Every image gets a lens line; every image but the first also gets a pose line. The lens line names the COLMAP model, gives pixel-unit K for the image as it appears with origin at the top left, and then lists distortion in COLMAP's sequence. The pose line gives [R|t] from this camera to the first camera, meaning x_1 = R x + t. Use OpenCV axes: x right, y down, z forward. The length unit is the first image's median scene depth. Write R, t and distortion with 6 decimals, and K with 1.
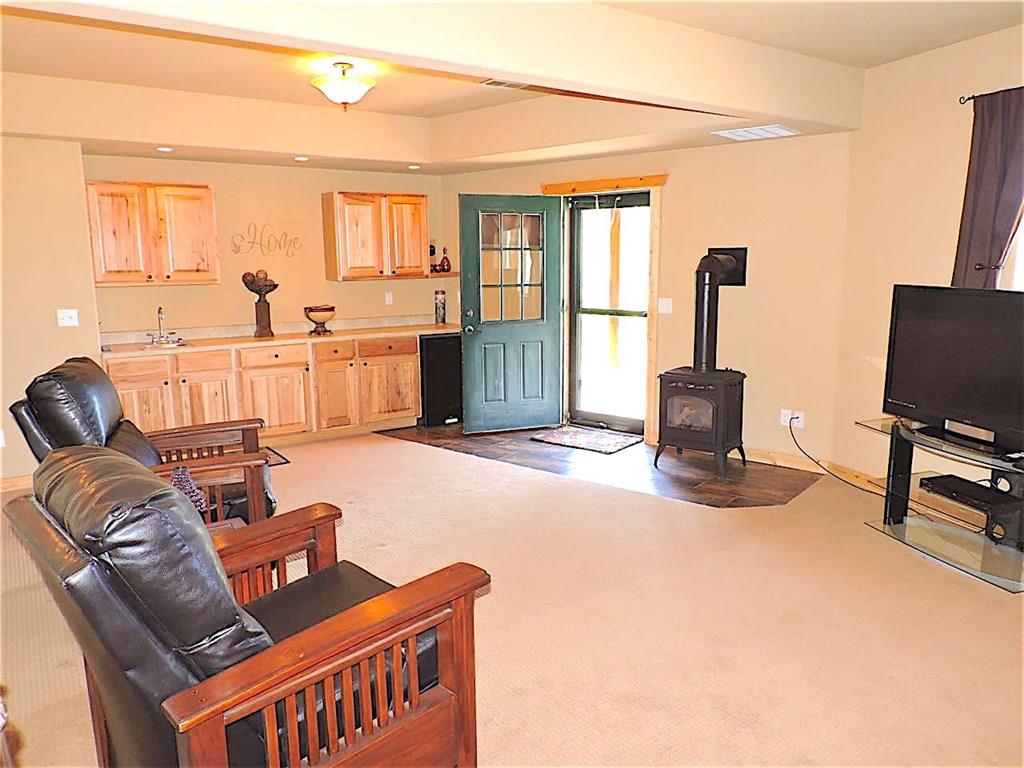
lens RADIAL K [[731.8, 0, 512.2], [0, 731.8, 382.8], [0, 0, 1]] dist [-0.013691, -0.003617]
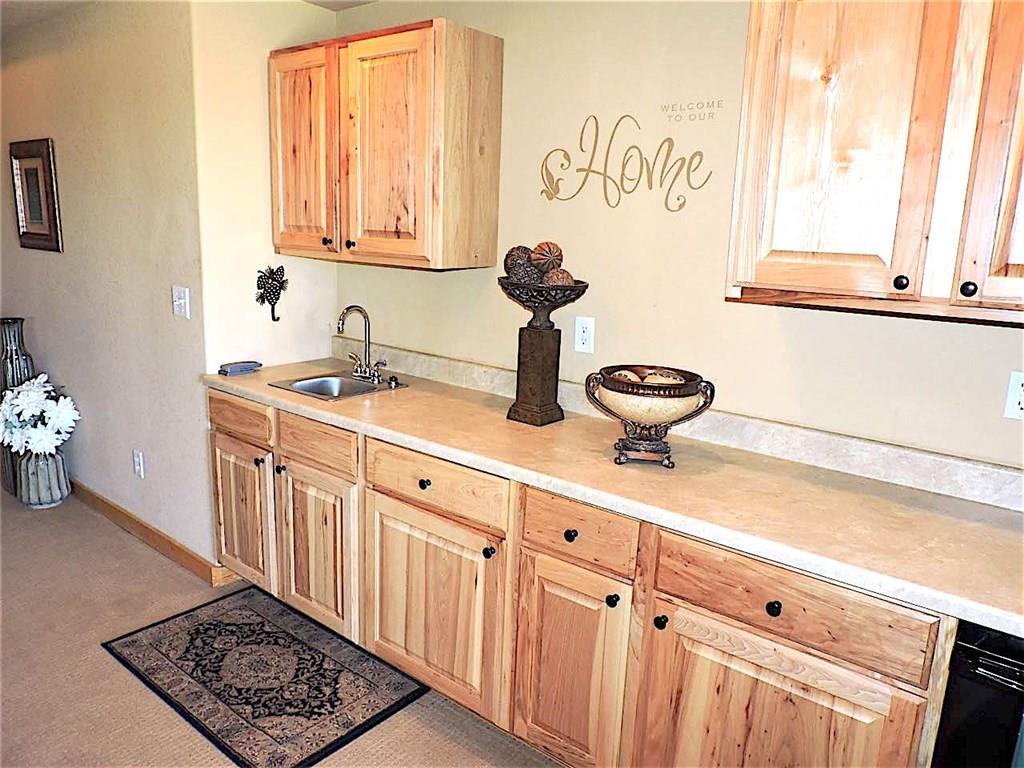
lens RADIAL K [[731.8, 0, 513.9], [0, 731.8, 392.1], [0, 0, 1]] dist [-0.013691, -0.003617]
pose [[0.271526, 0.227027, -0.935271, 0.009553], [-0.208982, 0.962502, 0.172965, -0.142297], [0.939468, 0.148490, 0.308789, 0.881524]]
